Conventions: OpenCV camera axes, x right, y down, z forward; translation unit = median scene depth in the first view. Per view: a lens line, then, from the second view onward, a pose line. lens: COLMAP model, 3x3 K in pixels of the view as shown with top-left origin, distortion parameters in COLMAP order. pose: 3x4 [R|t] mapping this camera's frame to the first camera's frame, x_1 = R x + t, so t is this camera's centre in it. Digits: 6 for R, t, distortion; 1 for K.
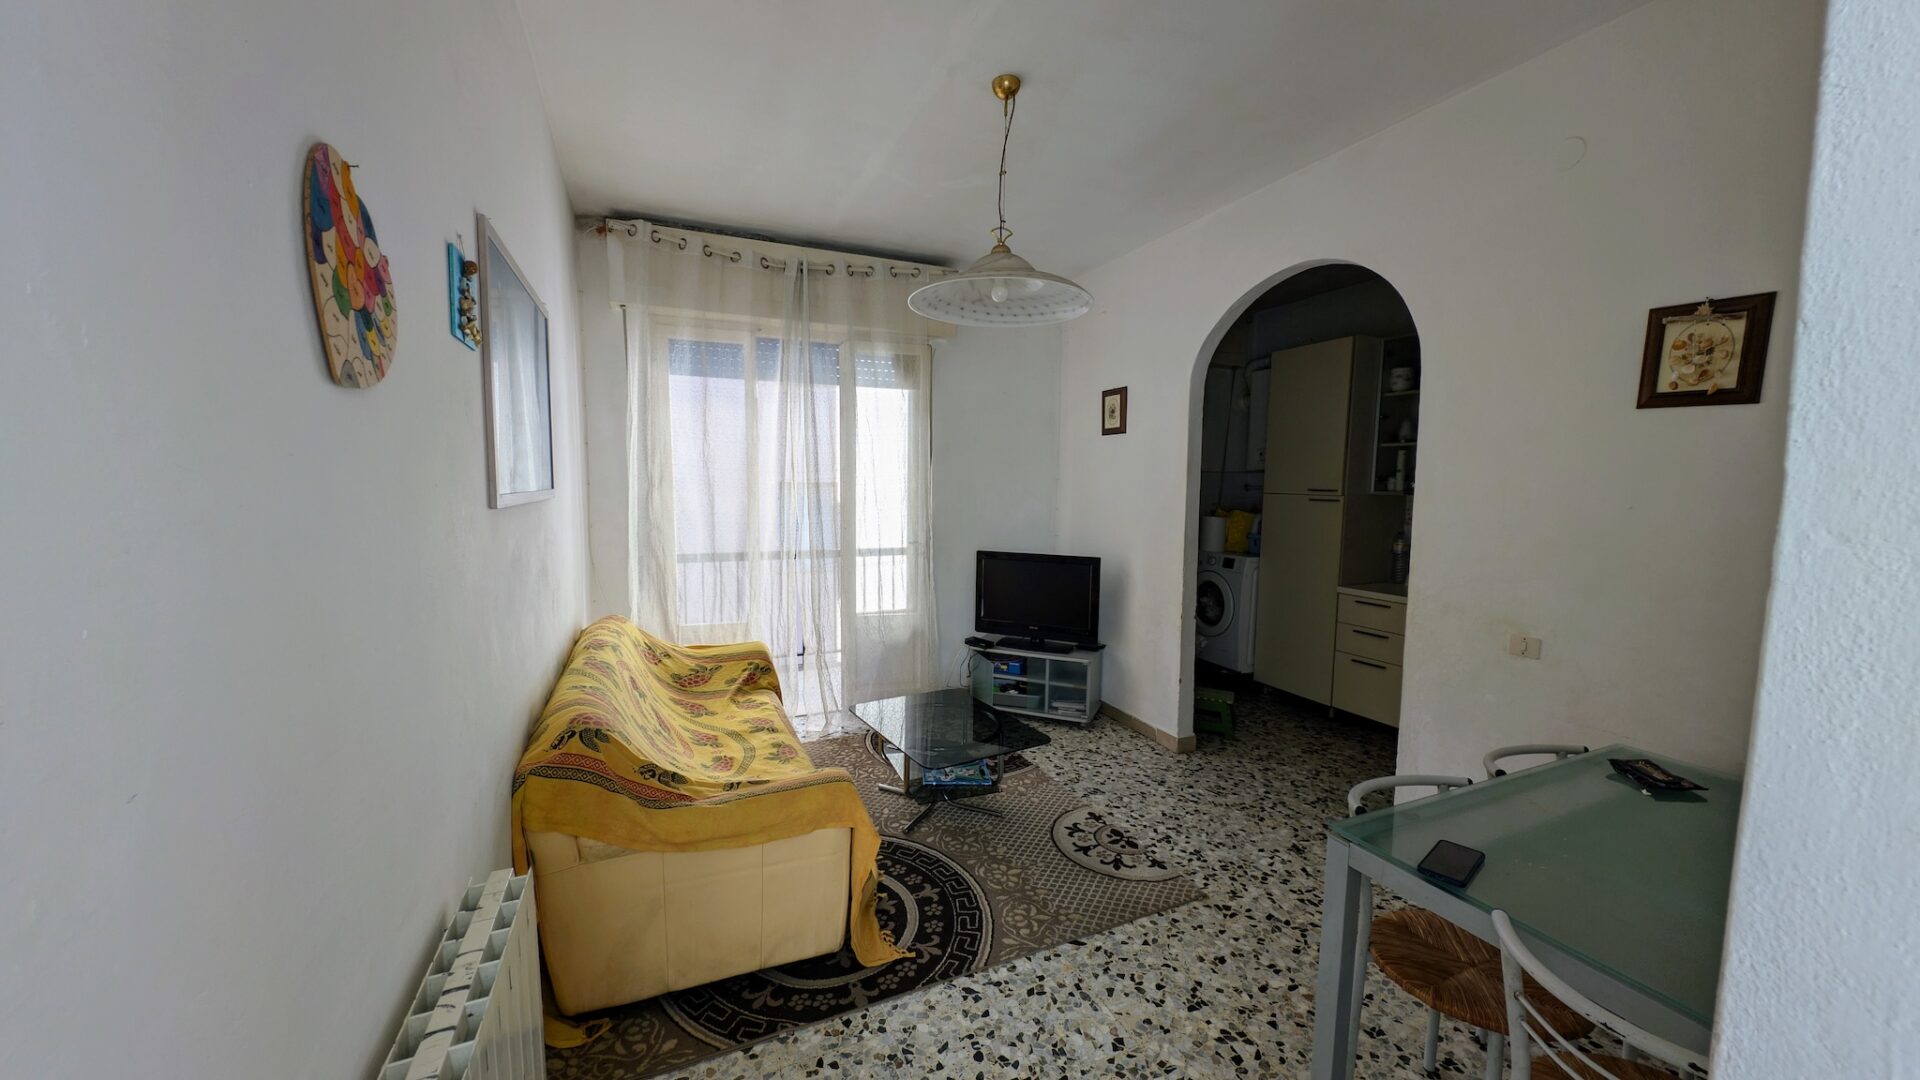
lens RADIAL K [[681.6, 0, 957.1], [0, 681.6, 546.0], [0, 0, 1]] dist [0.003595, -0.000016]
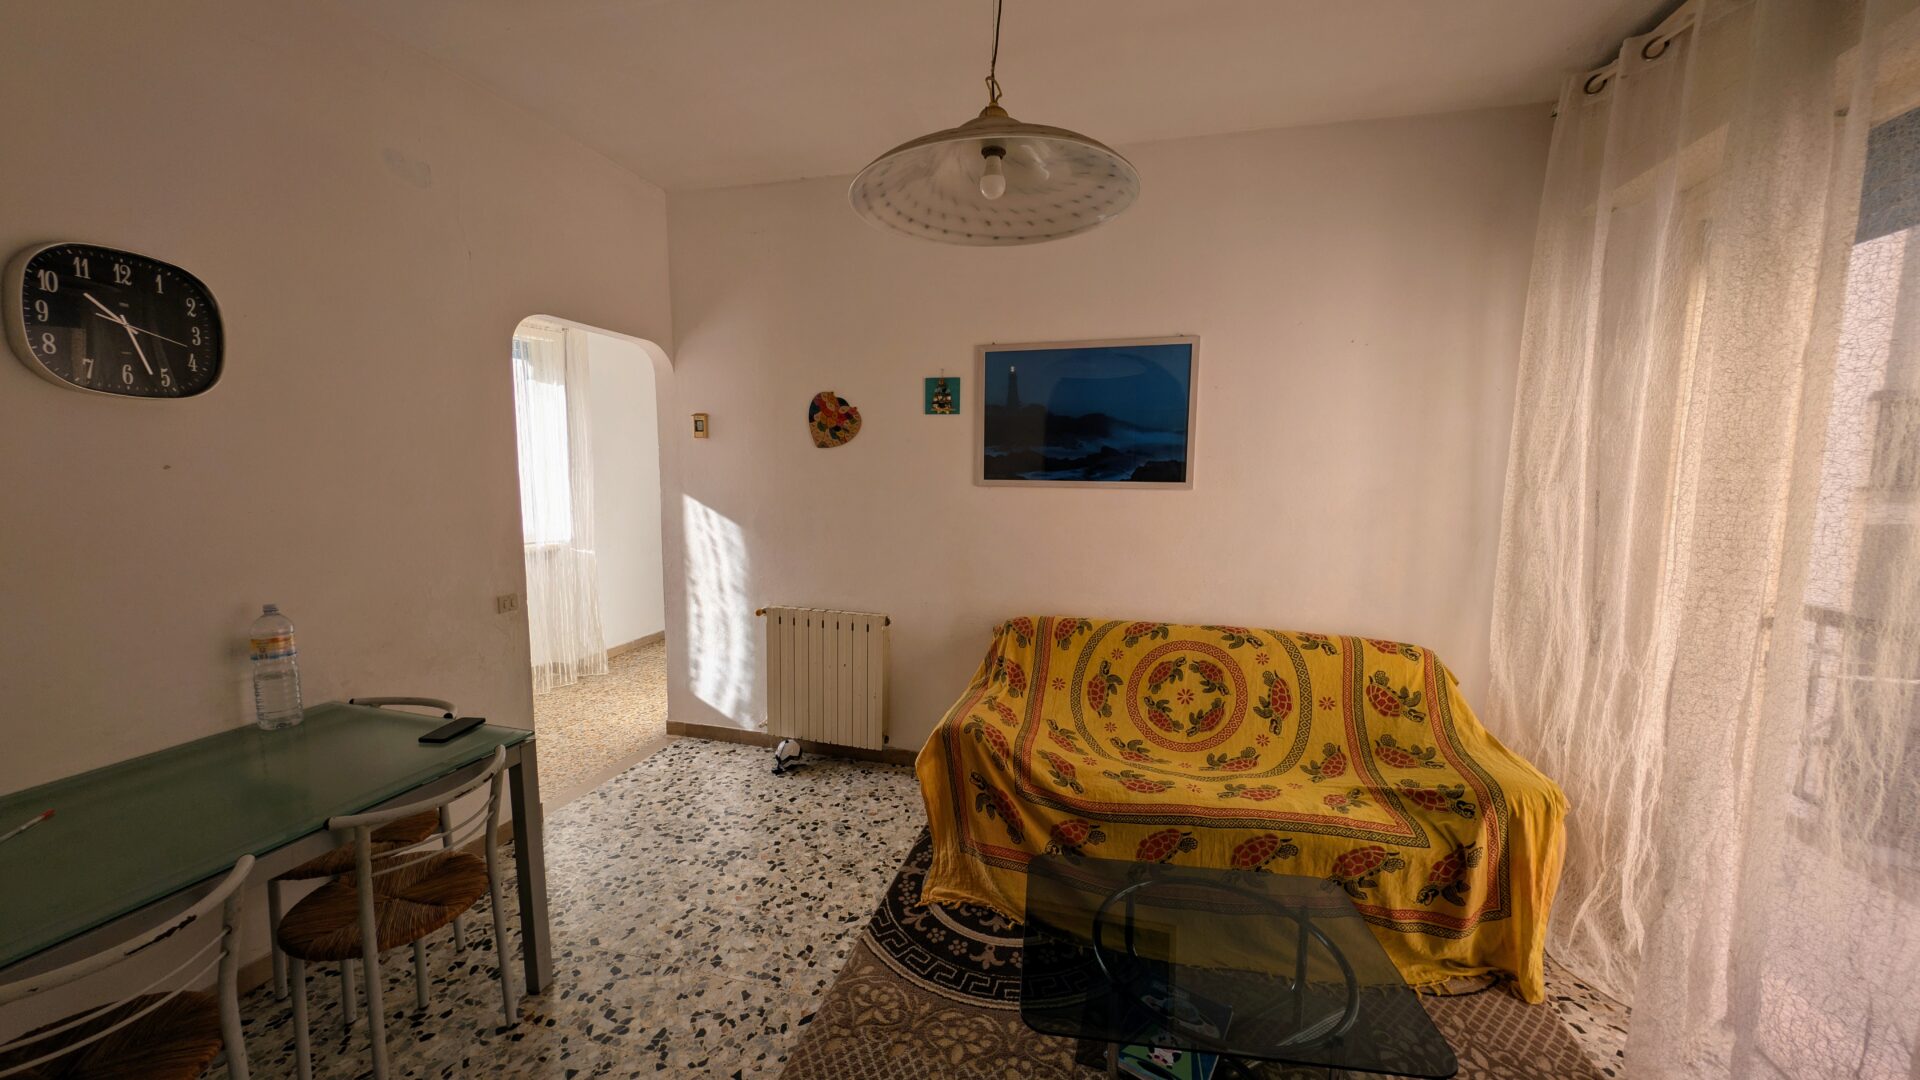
lens RADIAL K [[681.6, 0, 958.7], [0, 681.6, 528.7], [0, 0, 1]] dist [0.003595, -0.000016]
pose [[-0.632426, 0.066314, -0.771777, 0.743236], [-0.087075, 0.983928, 0.155895, -0.186704], [0.769712, 0.165795, -0.616487, 1.727965]]
